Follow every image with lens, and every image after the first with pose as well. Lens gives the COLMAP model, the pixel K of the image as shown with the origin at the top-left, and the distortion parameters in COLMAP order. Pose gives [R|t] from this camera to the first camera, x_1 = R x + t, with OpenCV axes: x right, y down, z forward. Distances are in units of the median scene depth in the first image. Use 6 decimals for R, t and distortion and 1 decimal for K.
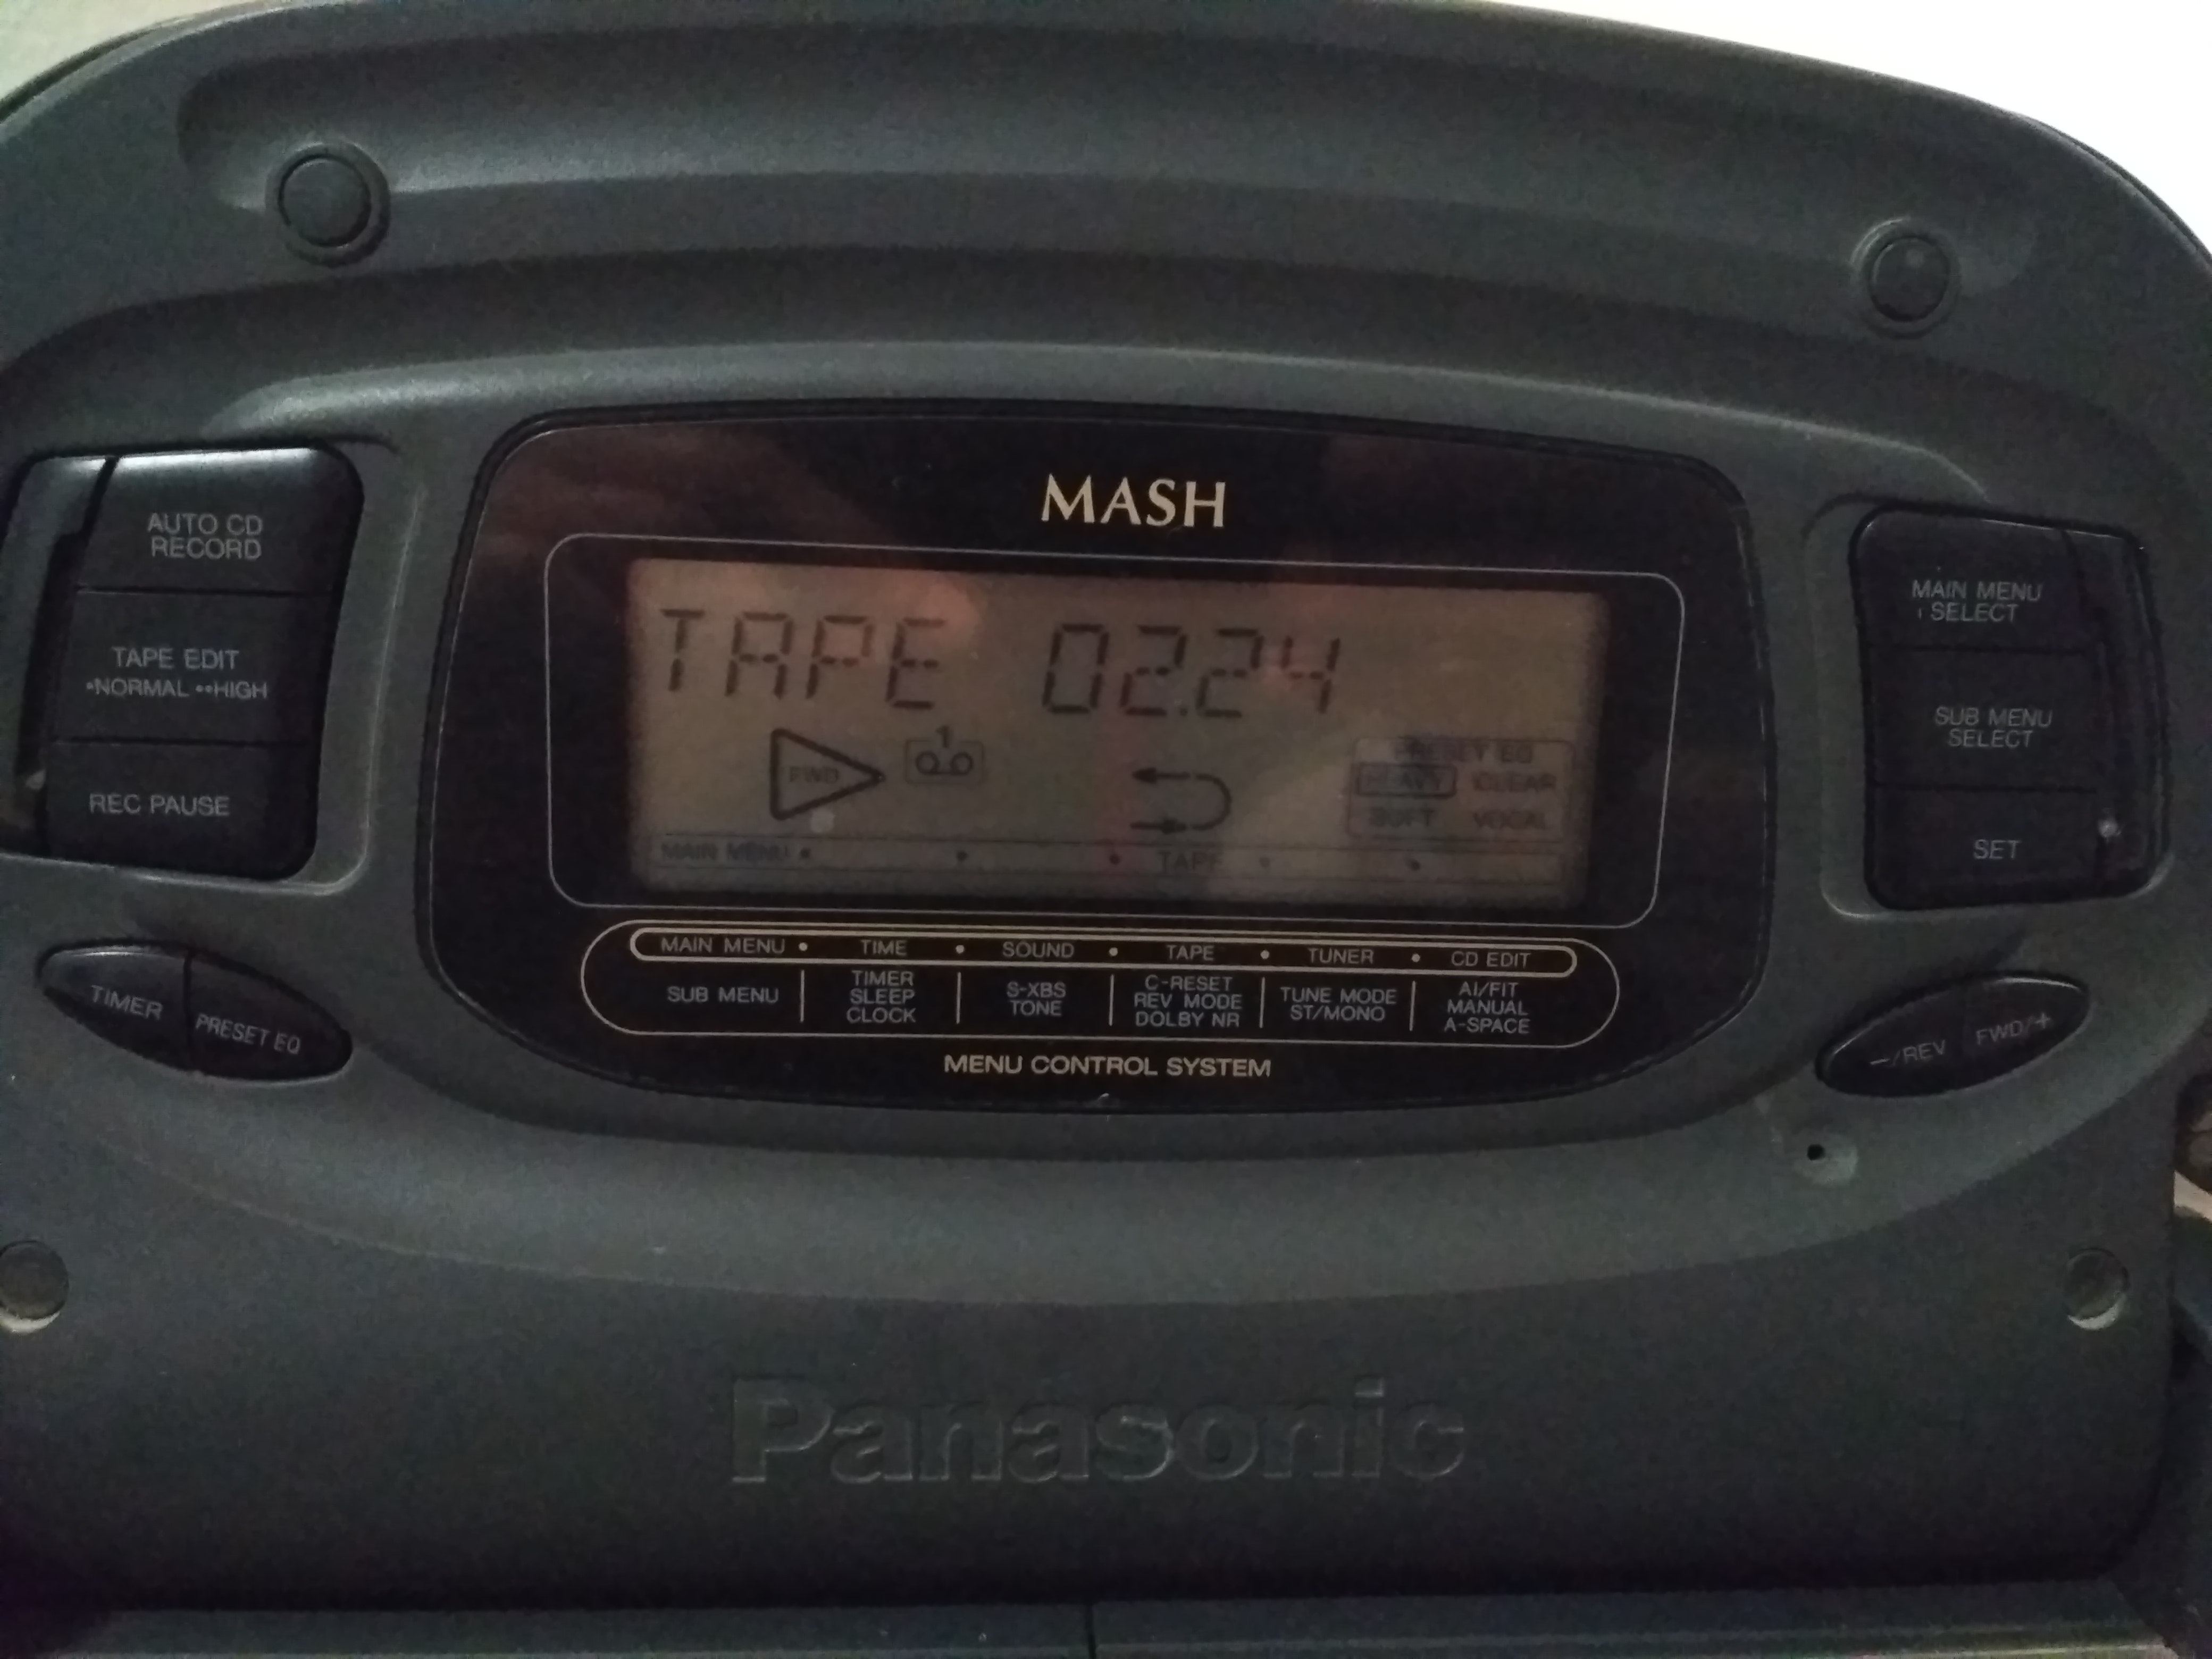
lens RADIAL K [[2051.7, 0, 1157.2], [0, 2051.7, 731.3], [0, 0, 1]] dist [0.067434, -0.182666]
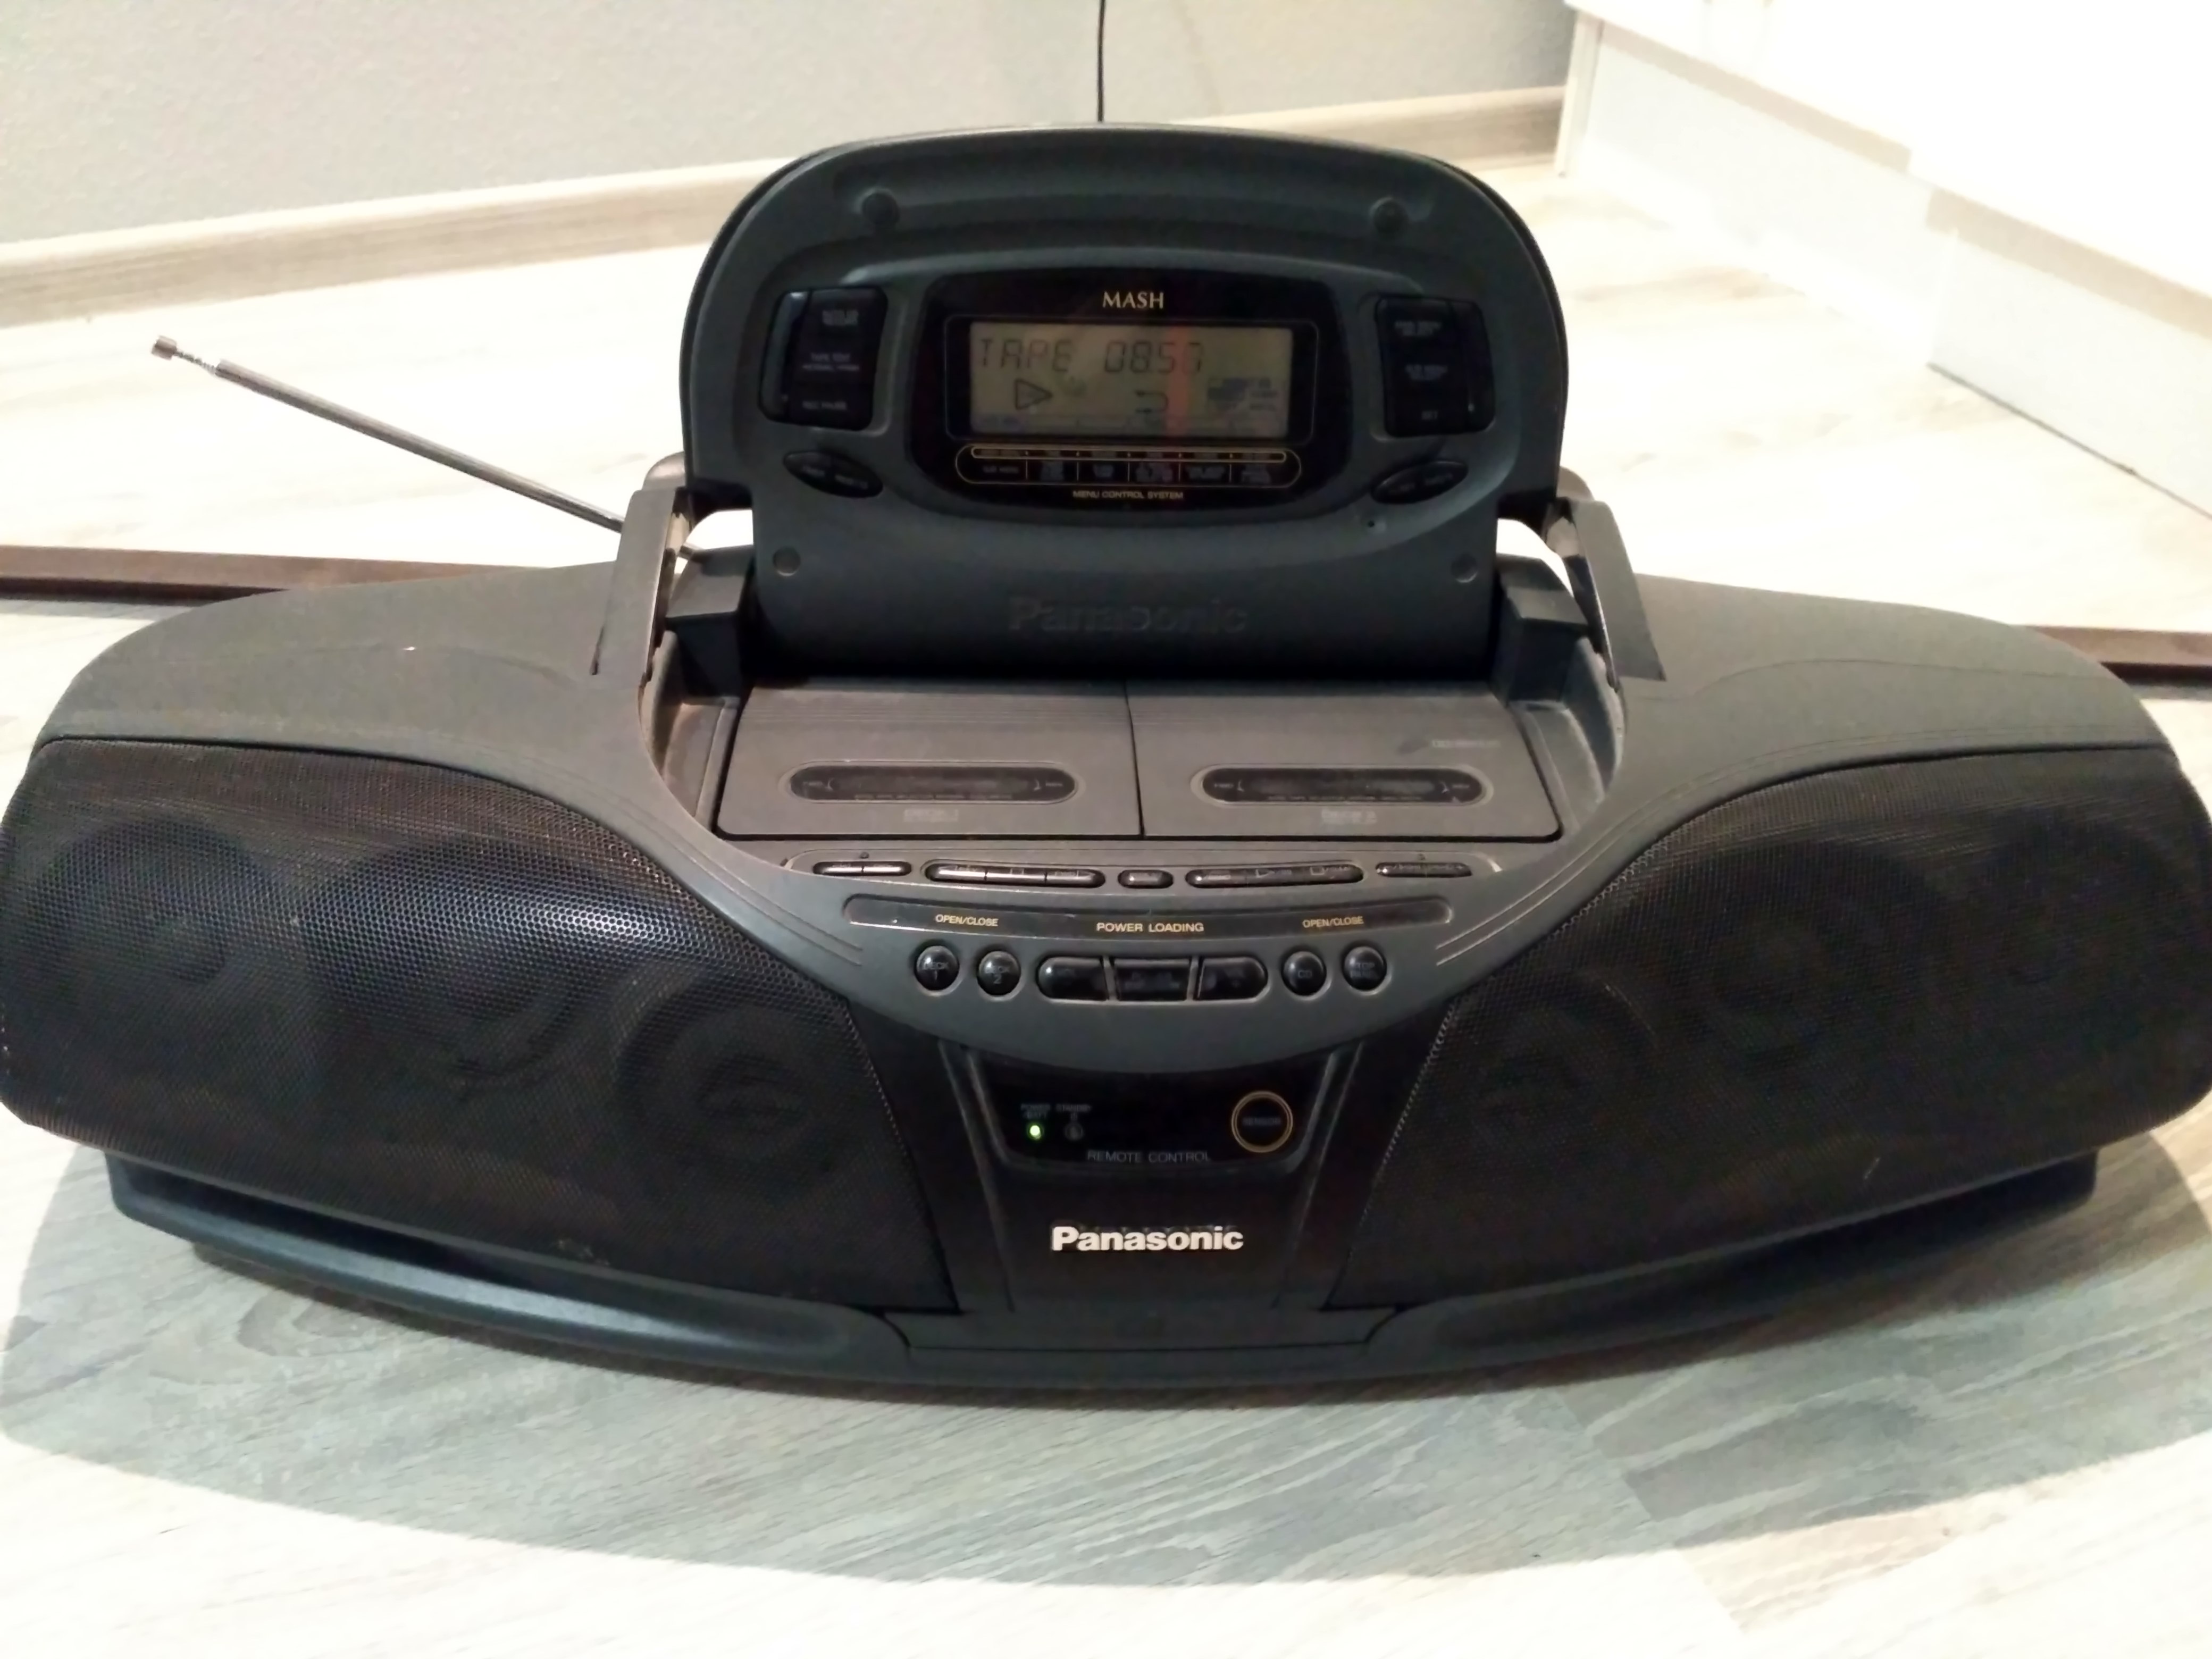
lens RADIAL K [[2051.7, 0, 1110.9], [0, 2051.7, 796.7], [0, 0, 1]] dist [0.067434, -0.182666]
pose [[0.998797, -0.009056, -0.048188, 0.092827], [0.015146, 0.991716, 0.127554, 0.220913], [0.046634, -0.128130, 0.990660, -2.048636]]
